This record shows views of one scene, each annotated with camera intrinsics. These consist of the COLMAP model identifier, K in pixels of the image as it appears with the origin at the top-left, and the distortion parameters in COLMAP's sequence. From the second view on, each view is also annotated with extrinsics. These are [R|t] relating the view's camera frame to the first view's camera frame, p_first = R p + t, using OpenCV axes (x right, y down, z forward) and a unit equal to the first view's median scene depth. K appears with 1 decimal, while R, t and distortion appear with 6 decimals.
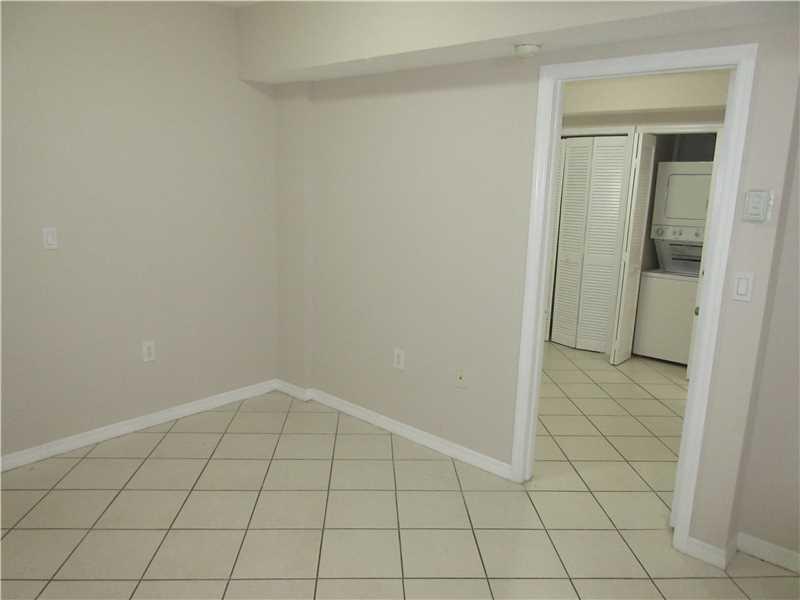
lens RADIAL K [[597.0, 0, 400.0], [0, 597.0, 300.0], [0, 0, 1]] dist [0.001696, -0.003522]
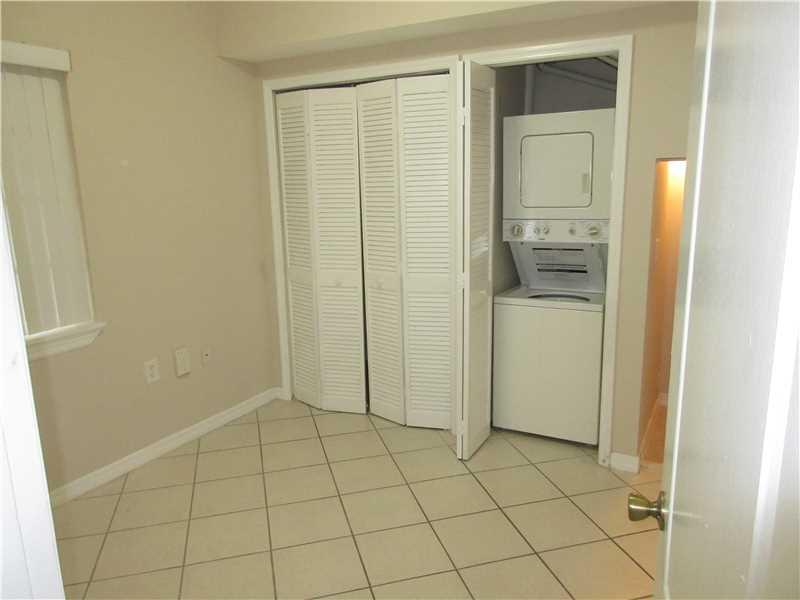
lens RADIAL K [[597.0, 0, 400.0], [0, 597.0, 300.0], [0, 0, 1]] dist [0.001696, -0.003522]
pose [[0.975711, -0.098066, 0.195888, 0.191082], [0.095161, 0.995167, 0.024211, -0.069077], [-0.197315, -0.004982, 0.980327, 0.418903]]
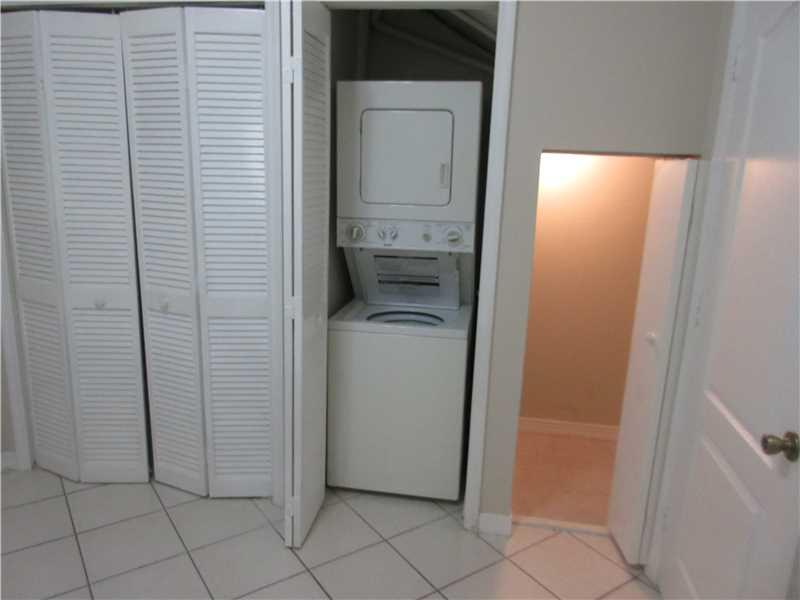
lens RADIAL K [[597.0, 0, 400.0], [0, 597.0, 300.0], [0, 0, 1]] dist [0.001696, -0.003522]
pose [[0.849239, -0.127611, 0.512355, 0.217972], [0.095378, 0.991468, 0.088851, -0.100575], [-0.519322, -0.026588, 0.854165, 0.578226]]
